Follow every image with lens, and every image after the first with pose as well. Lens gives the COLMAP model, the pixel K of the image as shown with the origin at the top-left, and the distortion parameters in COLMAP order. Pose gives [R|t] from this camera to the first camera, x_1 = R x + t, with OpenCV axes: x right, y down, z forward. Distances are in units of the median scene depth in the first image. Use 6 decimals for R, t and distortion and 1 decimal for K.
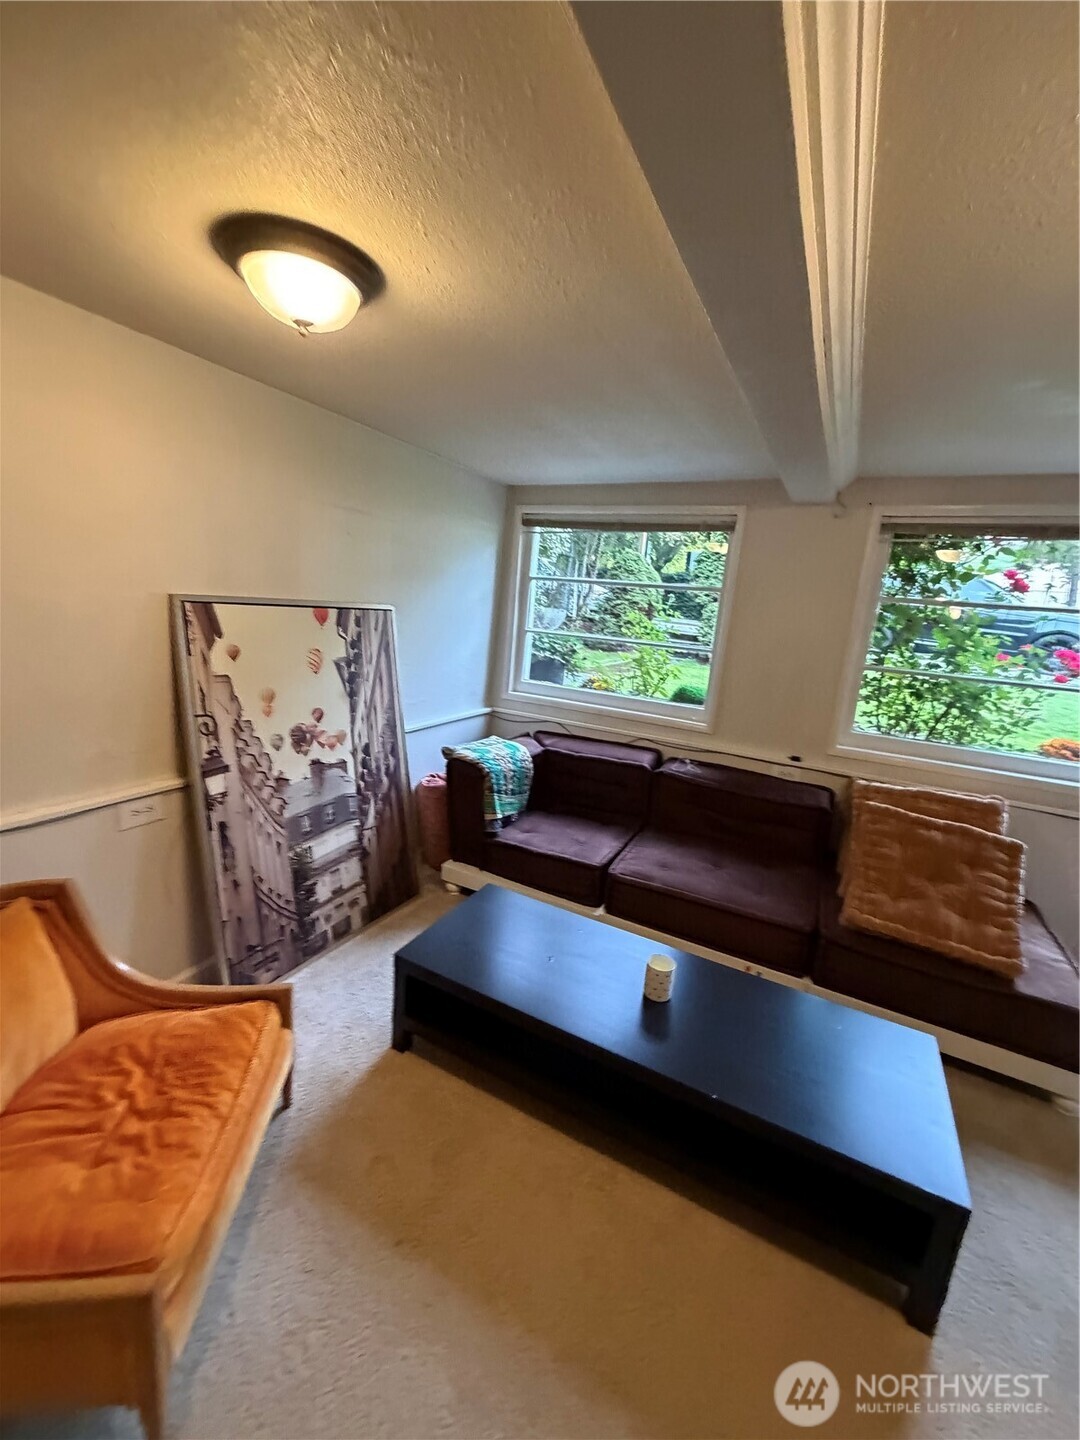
lens RADIAL K [[579.6, 0, 538.8], [0, 579.6, 713.4], [0, 0, 1]] dist [-0.000306, -0.000023]
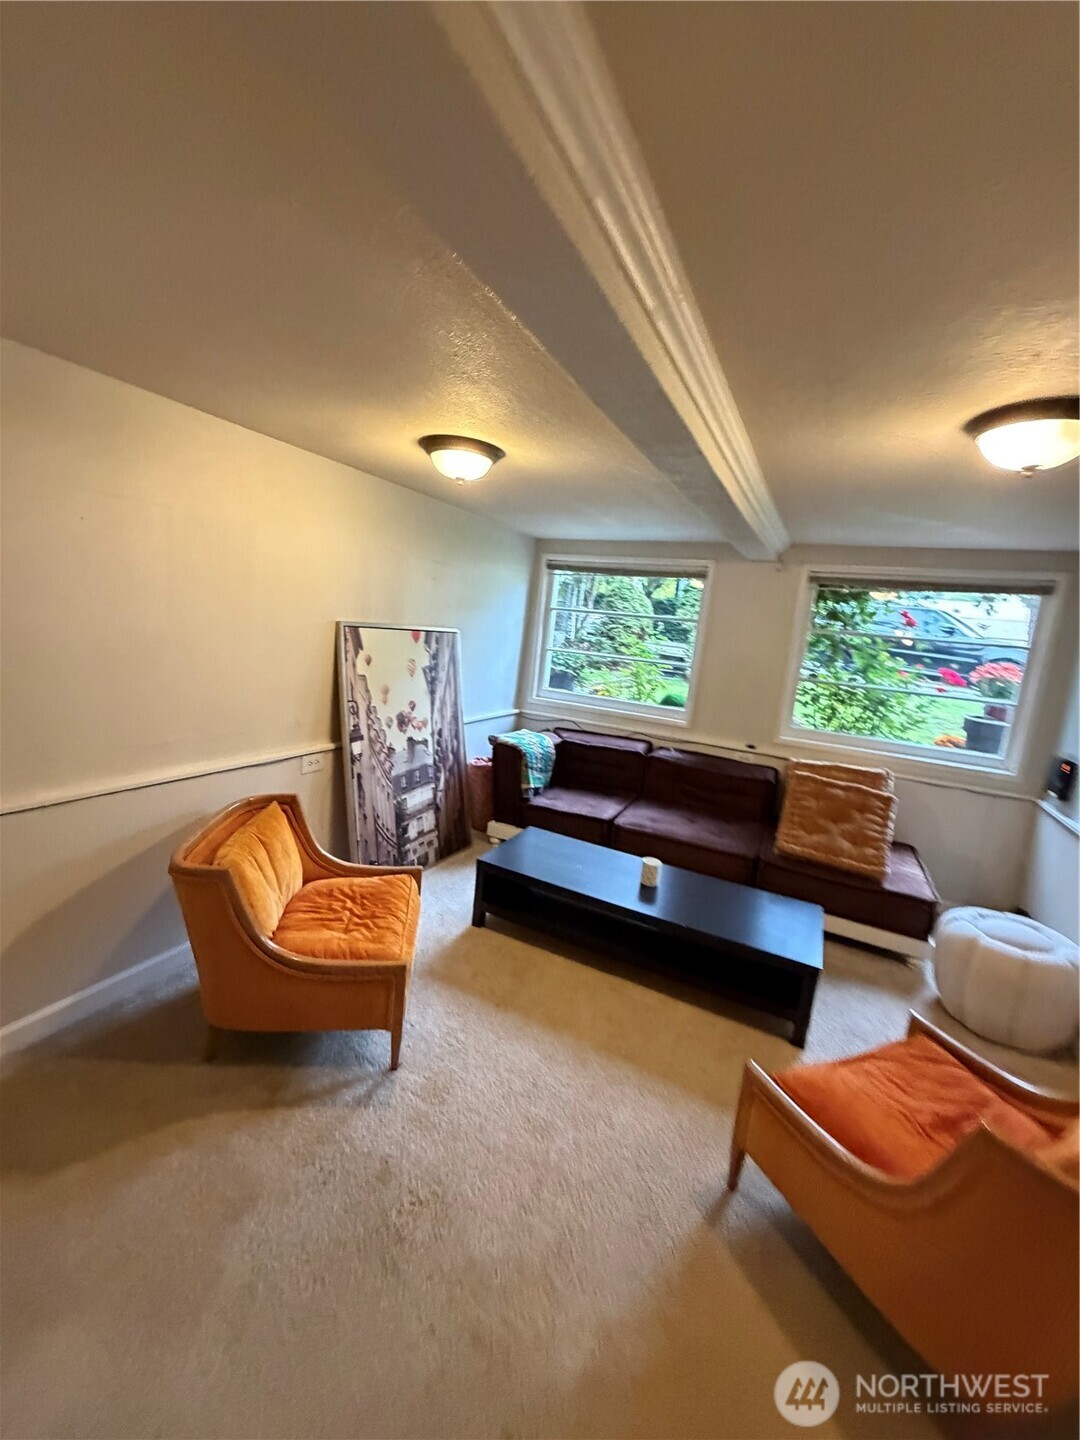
lens RADIAL K [[579.7, 0, 545.1], [0, 579.7, 716.3], [0, 0, 1]] dist [-0.002765, -0.000281]
pose [[0.999554, 0.011742, 0.027463, -0.086263], [-0.010900, 0.999472, -0.030619, 0.062948], [-0.027808, 0.030306, 0.999154, -0.392874]]
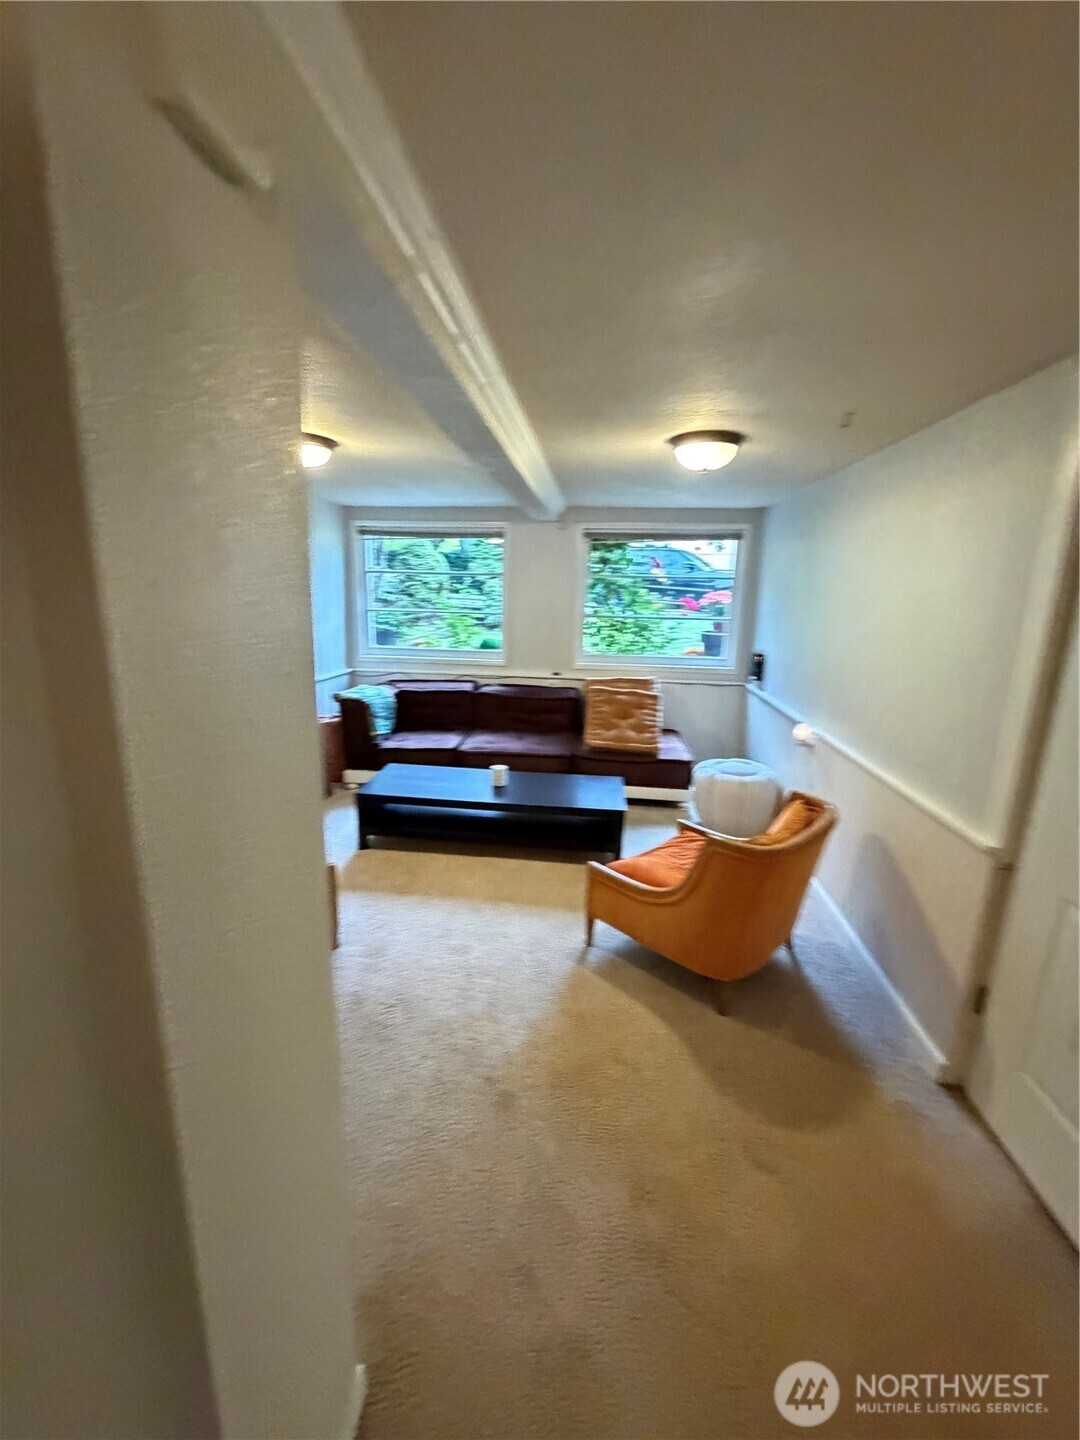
lens RADIAL K [[579.7, 0, 545.1], [0, 579.7, 716.3], [0, 0, 1]] dist [-0.002765, -0.000281]
pose [[0.925439, -0.137615, 0.353021, -0.226817], [0.122534, 0.990344, 0.064837, 0.101038], [-0.358535, -0.016746, 0.933366, -0.644985]]
